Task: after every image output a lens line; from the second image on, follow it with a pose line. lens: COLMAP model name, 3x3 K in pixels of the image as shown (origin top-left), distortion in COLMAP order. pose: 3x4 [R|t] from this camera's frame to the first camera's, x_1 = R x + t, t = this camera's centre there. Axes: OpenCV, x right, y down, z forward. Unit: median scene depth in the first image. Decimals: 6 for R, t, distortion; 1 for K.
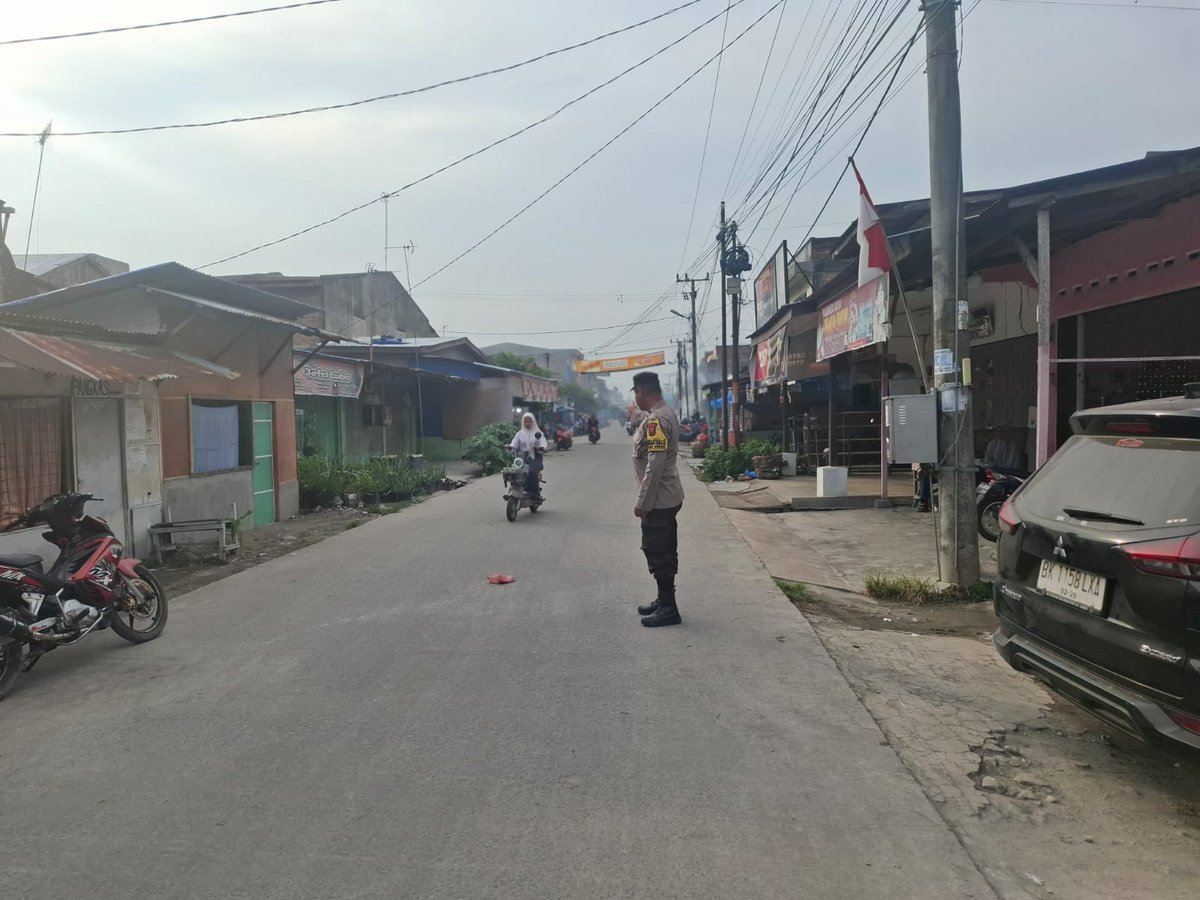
lens RADIAL K [[801.3, 0, 600.0], [0, 801.3, 450.0], [0, 0, 1]] dist [0.110075, -0.132421]
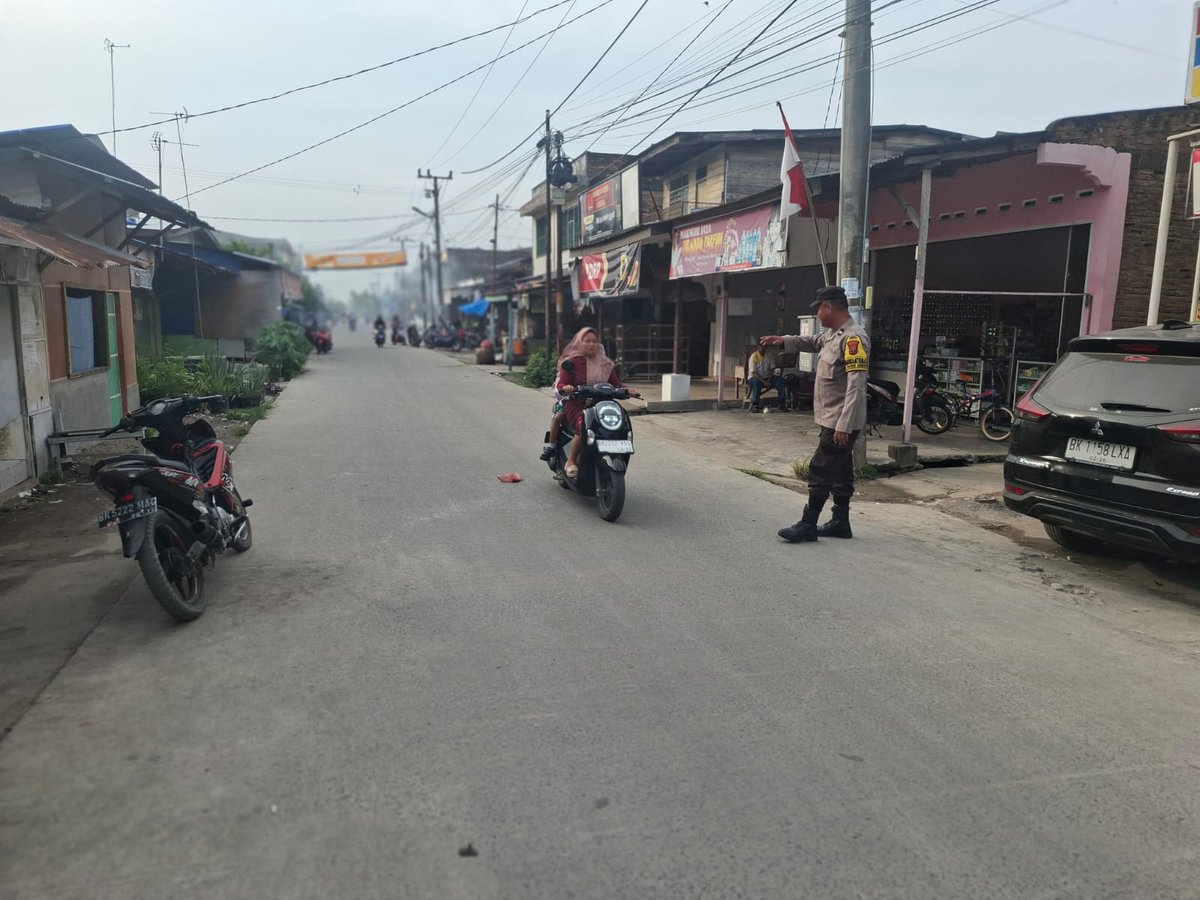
lens RADIAL K [[801.3, 0, 600.0], [0, 801.3, 450.0], [0, 0, 1]] dist [0.110075, -0.132421]
pose [[0.930542, -0.027236, 0.365171, -0.314905], [-0.015217, 0.993493, 0.112876, 0.001220], [-0.365868, -0.110593, 0.924072, -0.017975]]
